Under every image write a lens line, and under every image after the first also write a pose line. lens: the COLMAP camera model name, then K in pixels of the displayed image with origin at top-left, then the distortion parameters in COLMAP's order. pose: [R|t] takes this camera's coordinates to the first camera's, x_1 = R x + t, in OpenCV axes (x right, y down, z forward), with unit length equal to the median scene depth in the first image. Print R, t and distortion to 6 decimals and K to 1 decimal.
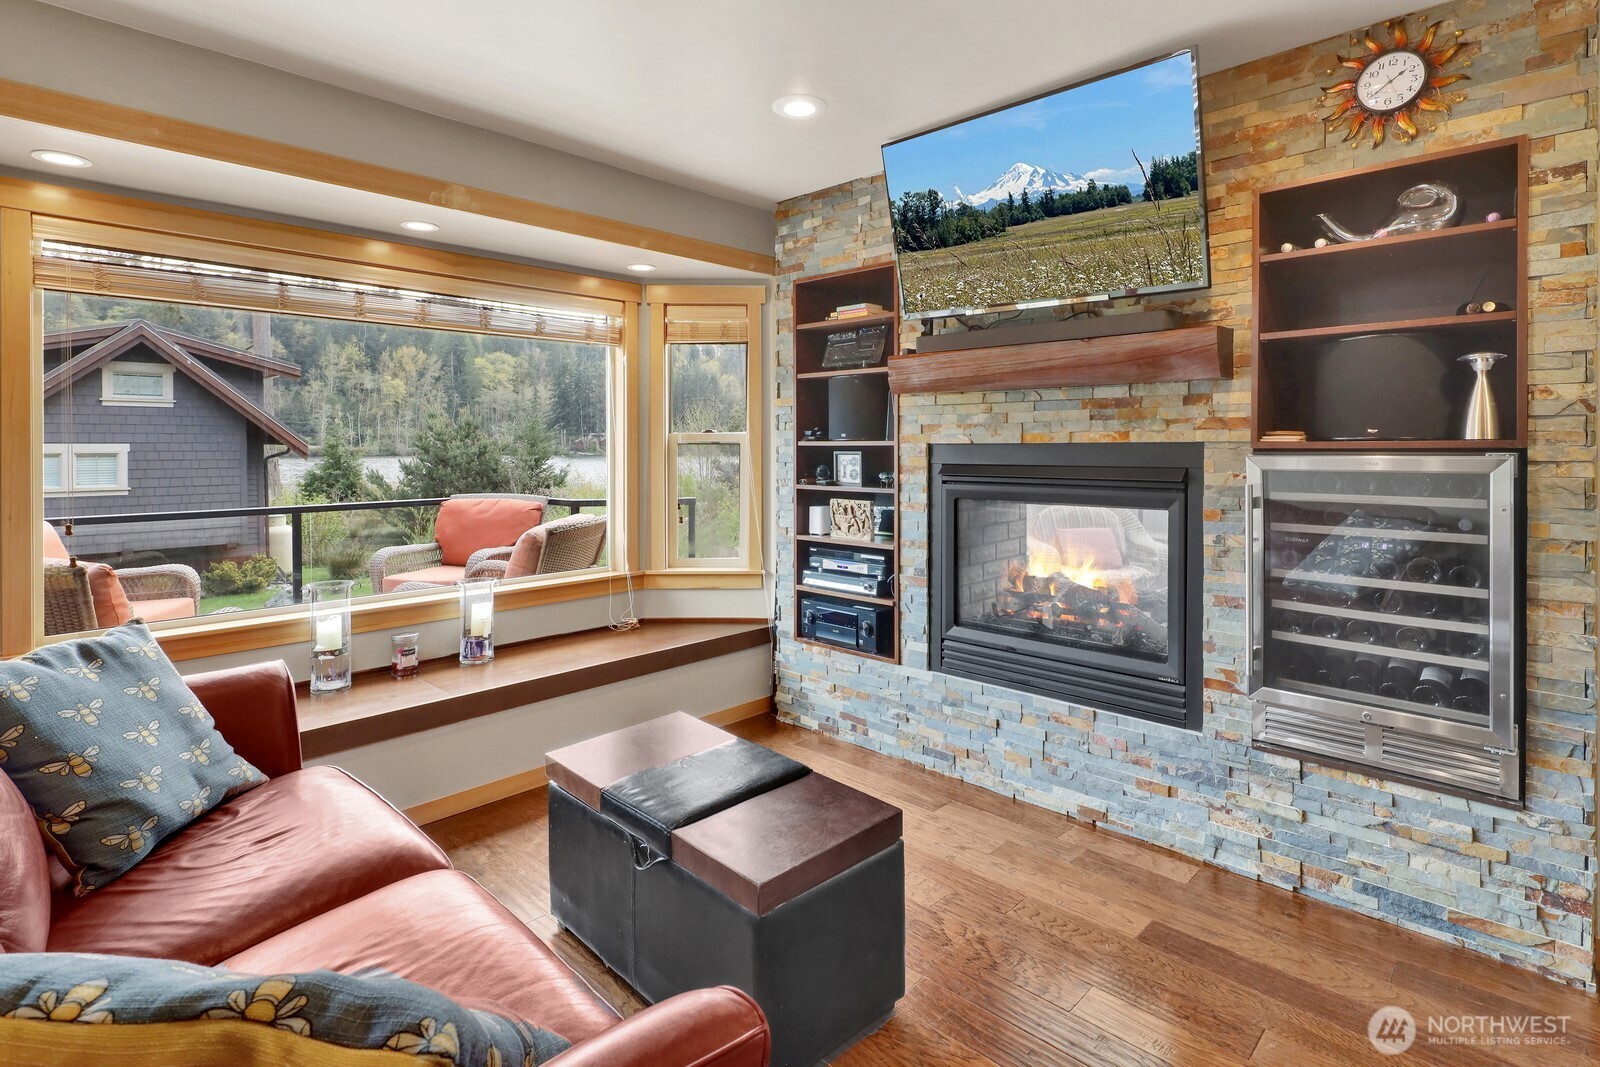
lens RADIAL K [[812.1, 0, 790.4], [0, 812.1, 442.7], [0, 0, 1]] dist [0.014606, -0.008058]
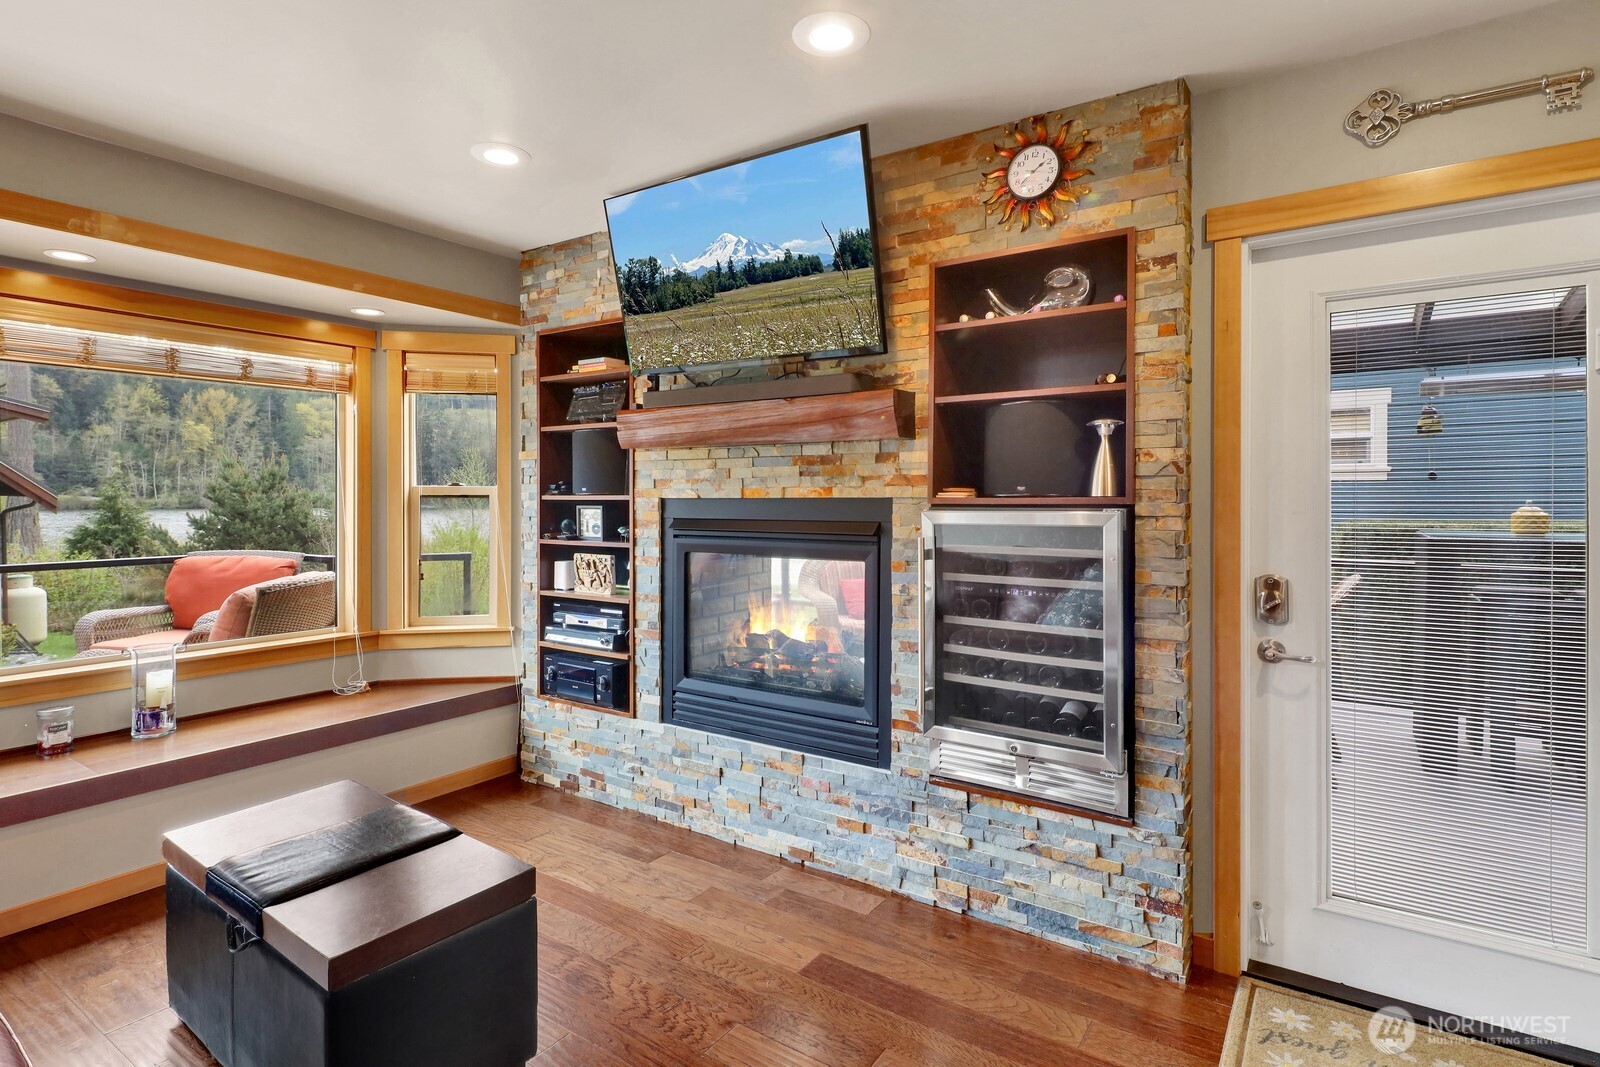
lens RADIAL K [[812.1, 0, 780.3], [0, 812.1, 493.0], [0, 0, 1]] dist [0.014606, -0.008058]
pose [[0.986442, 0.004297, 0.164053, 0.180073], [-0.003634, 0.999984, -0.004339, -0.001689], [-0.164069, 0.003684, 0.986442, -0.023099]]
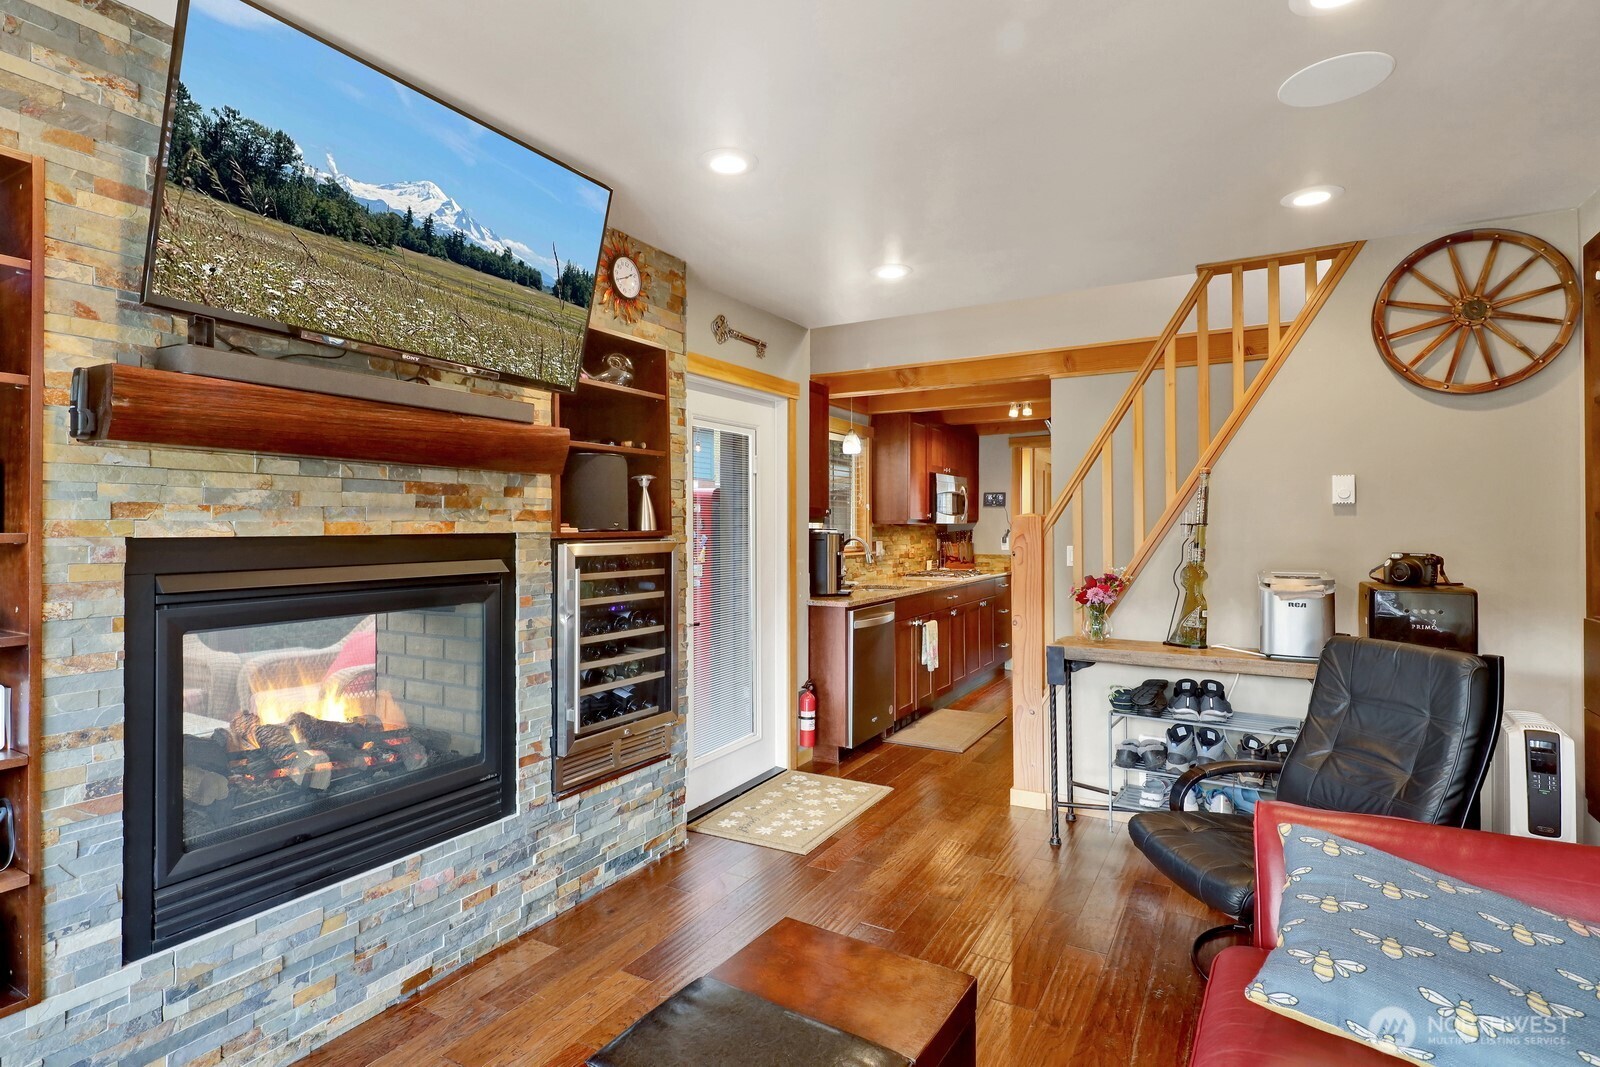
lens RADIAL K [[795.9, 0, 804.6], [0, 795.9, 522.6], [0, 0, 1]] dist [0.007148, -0.008277]
pose [[-0.249653, 0.009872, 0.968285, -0.545386], [0.004375, 0.999949, -0.009067, -0.002905], [-0.968326, 0.001972, -0.249683, 0.858428]]
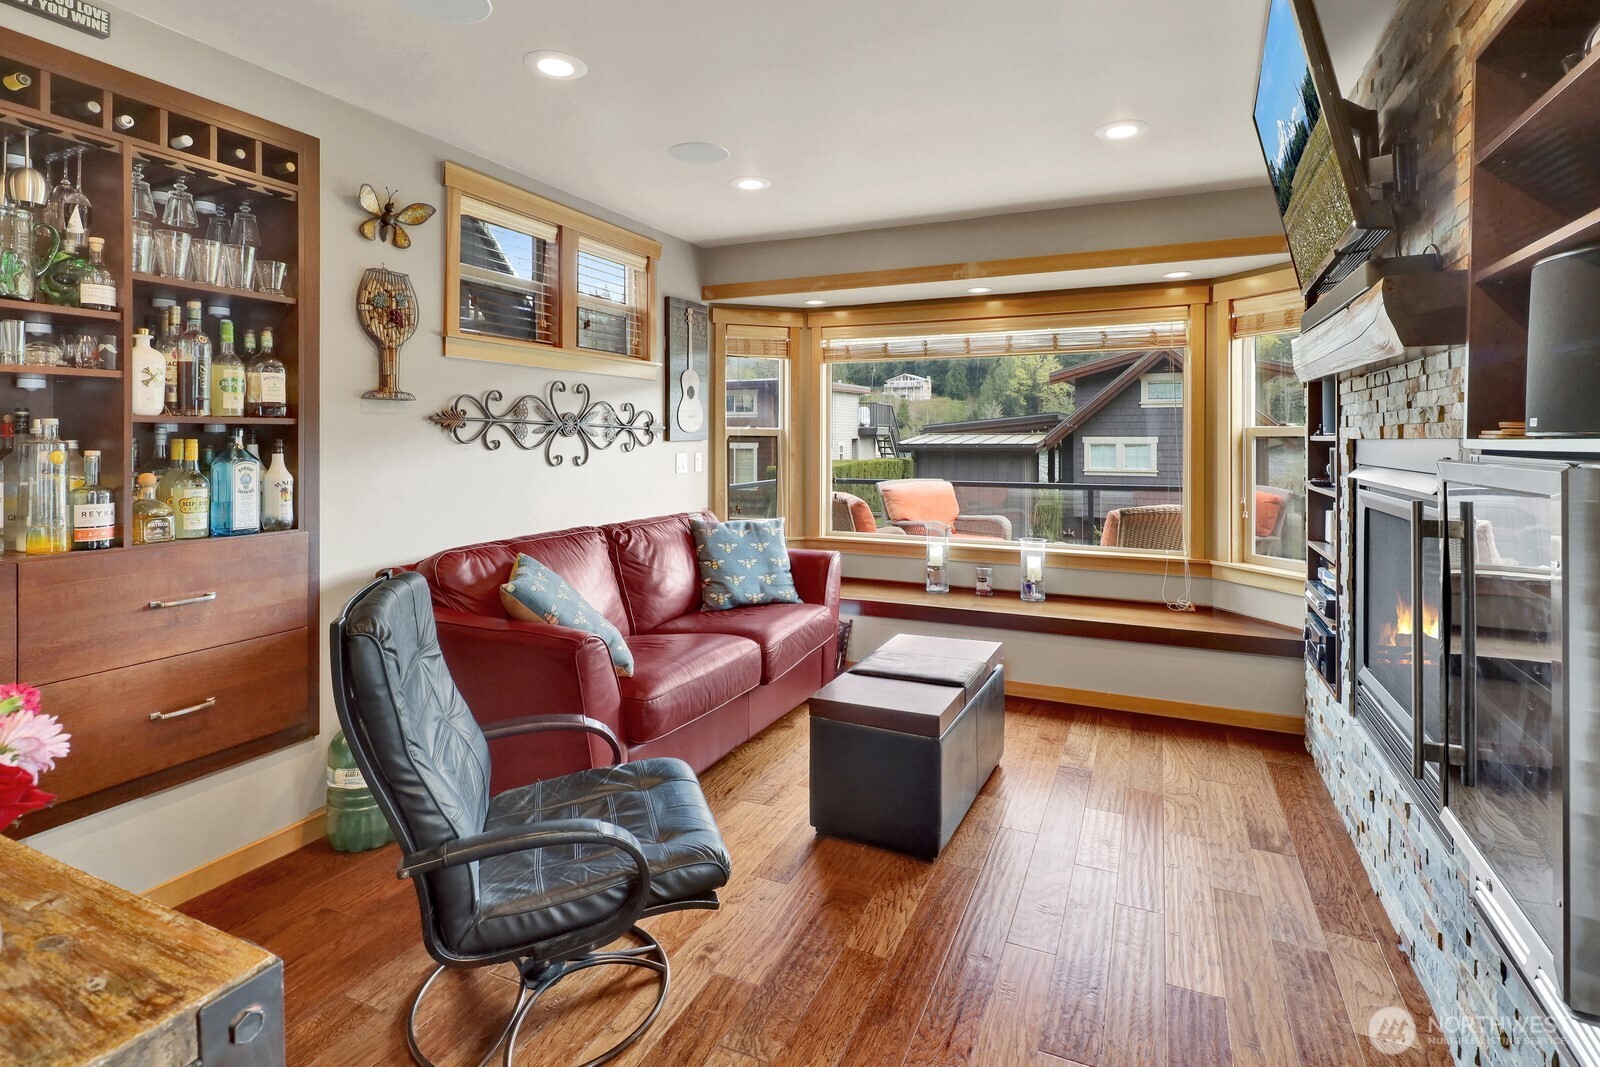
lens RADIAL K [[795.9, 0, 804.0], [0, 795.9, 435.9], [0, 0, 1]] dist [0.007148, -0.008277]
pose [[0.338838, 0.001914, -0.940843, 0.850688], [-0.001871, 0.999997, 0.001361, -0.003635], [0.940843, 0.001299, 0.338840, 0.235193]]
